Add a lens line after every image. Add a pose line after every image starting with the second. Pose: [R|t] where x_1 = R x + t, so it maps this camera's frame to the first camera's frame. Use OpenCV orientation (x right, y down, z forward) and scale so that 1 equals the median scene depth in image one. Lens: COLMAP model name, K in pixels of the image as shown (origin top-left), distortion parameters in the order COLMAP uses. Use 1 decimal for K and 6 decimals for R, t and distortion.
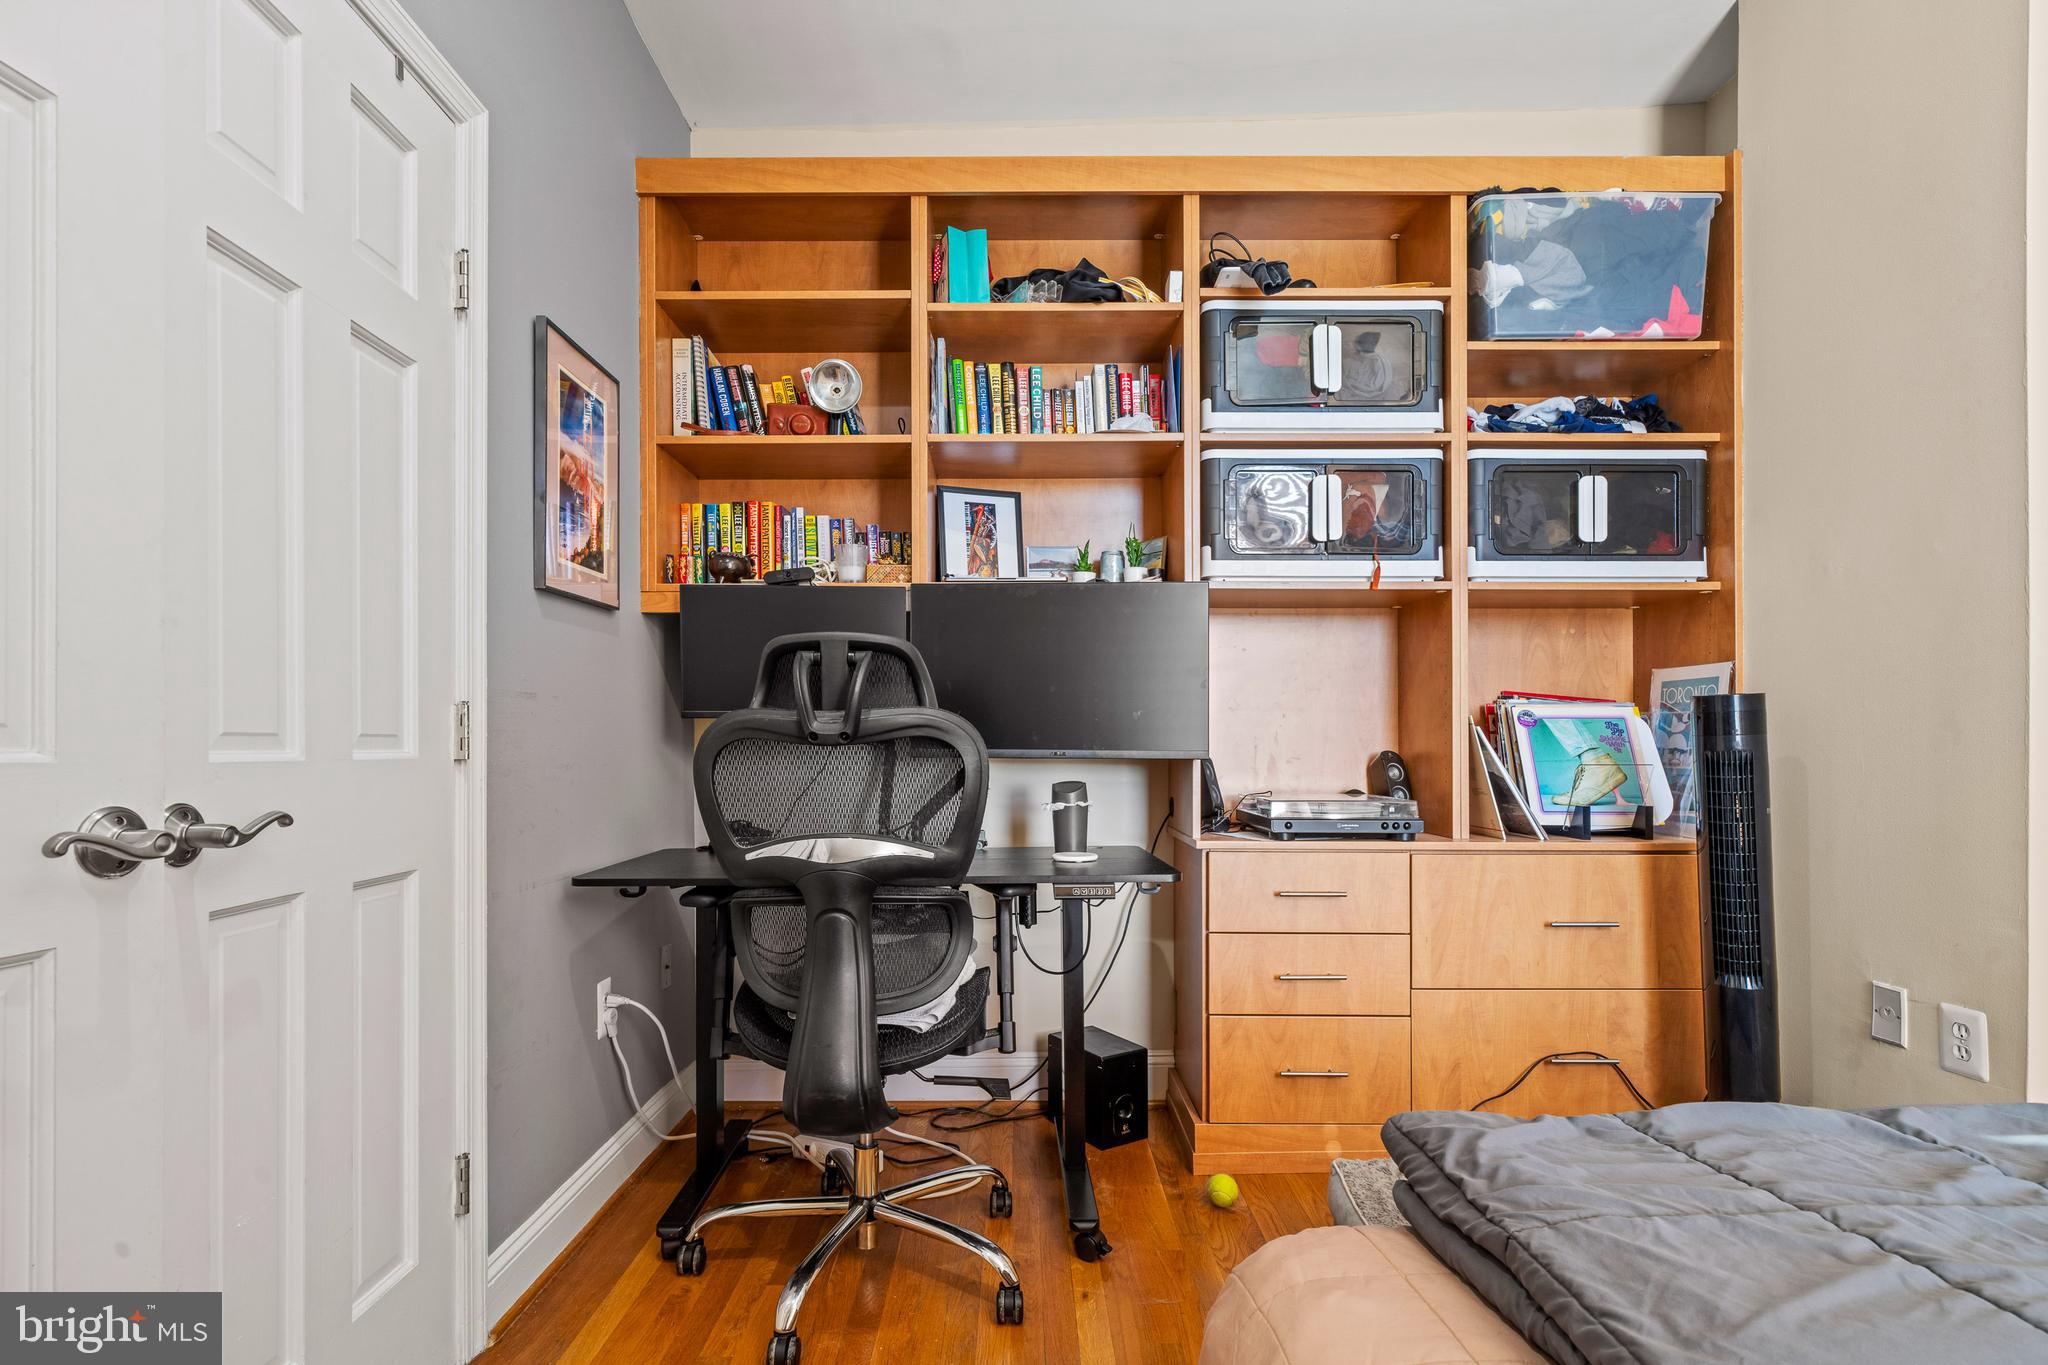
lens RADIAL K [[1012.2, 0, 1003.0], [0, 1012.2, 751.4], [0, 0, 1]] dist [0.001662, 0.000092]
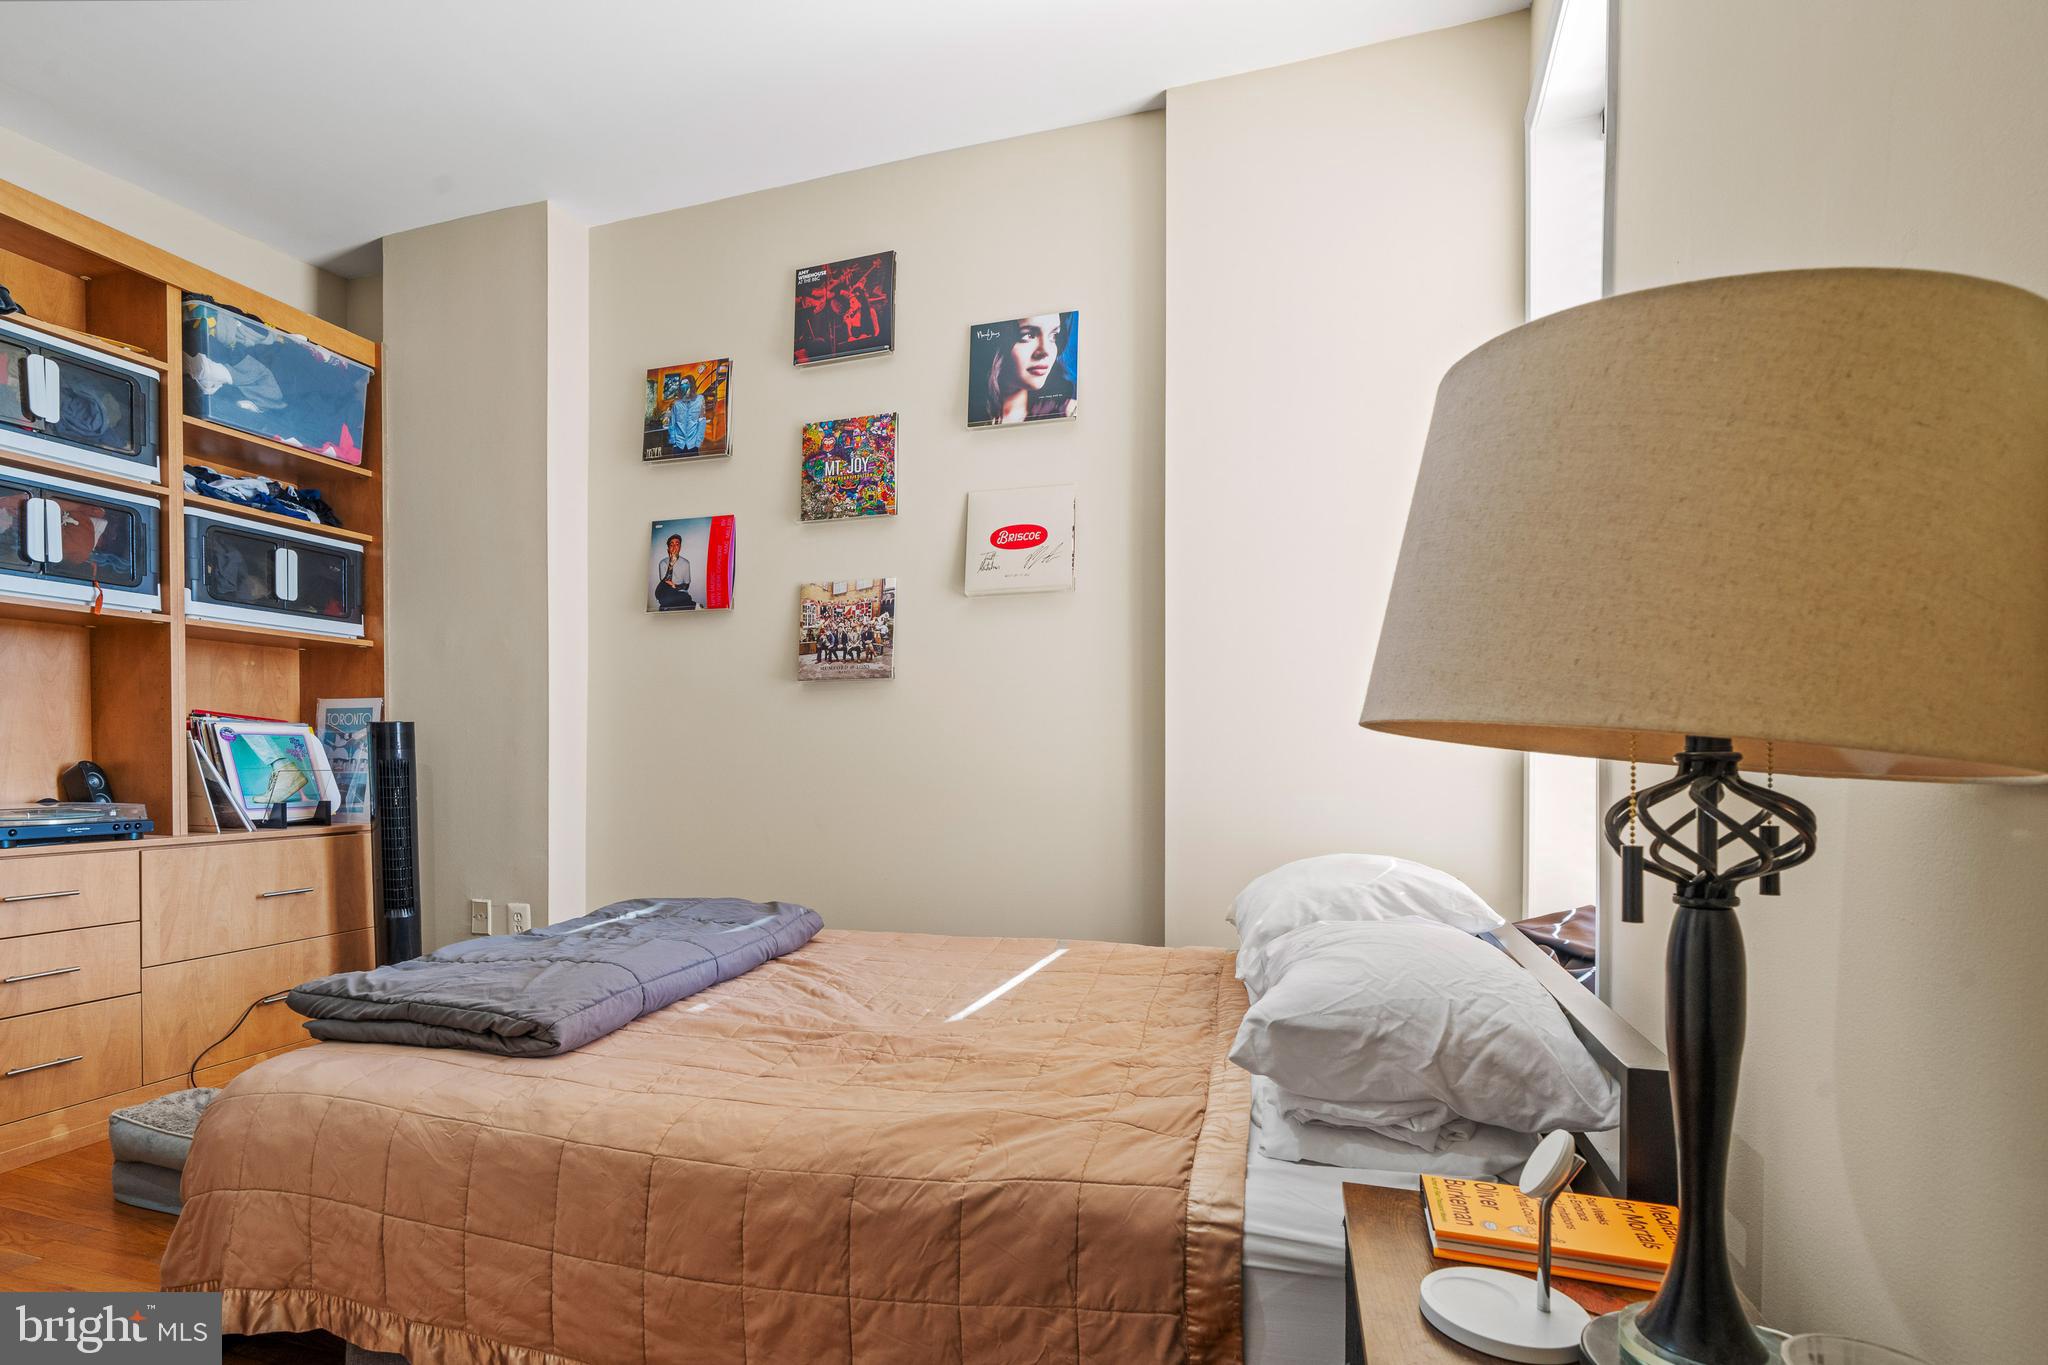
lens RADIAL K [[1012.2, 0, 1003.0], [0, 1012.2, 751.4], [0, 0, 1]] dist [0.001662, 0.000092]
pose [[0.290328, 0.004739, 0.956915, -0.395093], [0.006310, 0.999957, -0.006867, 0.002758], [-0.956906, 0.008032, 0.290285, -0.256869]]
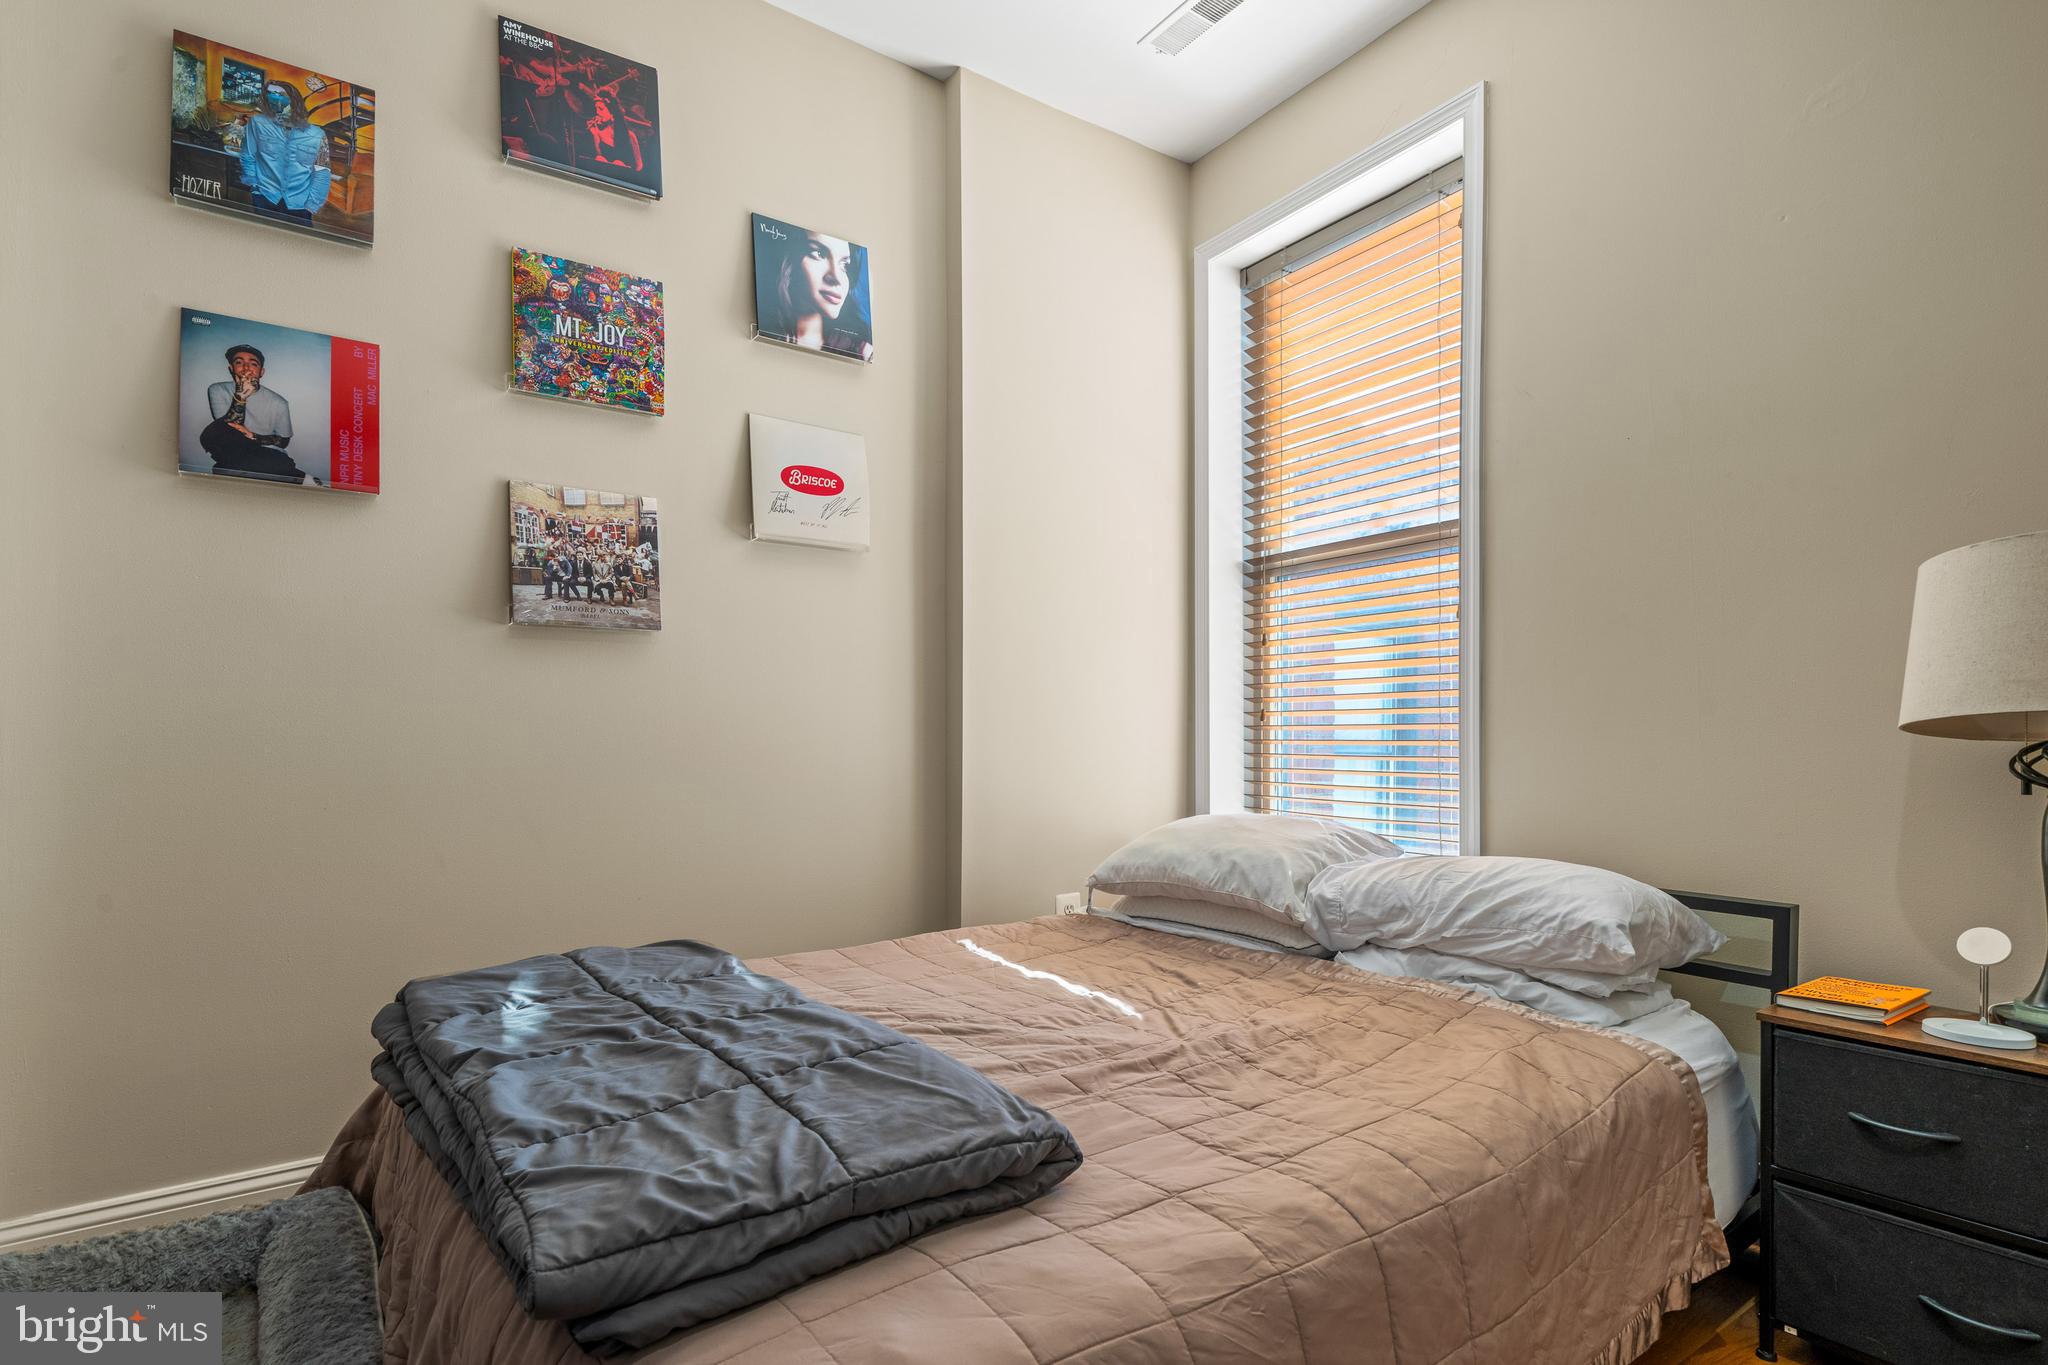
lens RADIAL K [[977.5, 0, 1018.2], [0, 977.5, 728.7], [0, 0, 1]] dist [-0.000704, 0.000050]
pose [[-0.574457, 0.008466, 0.818491, -0.165699], [0.007037, 0.999961, -0.005404, 0.002088], [-0.818504, 0.002656, -0.574494, 0.538060]]
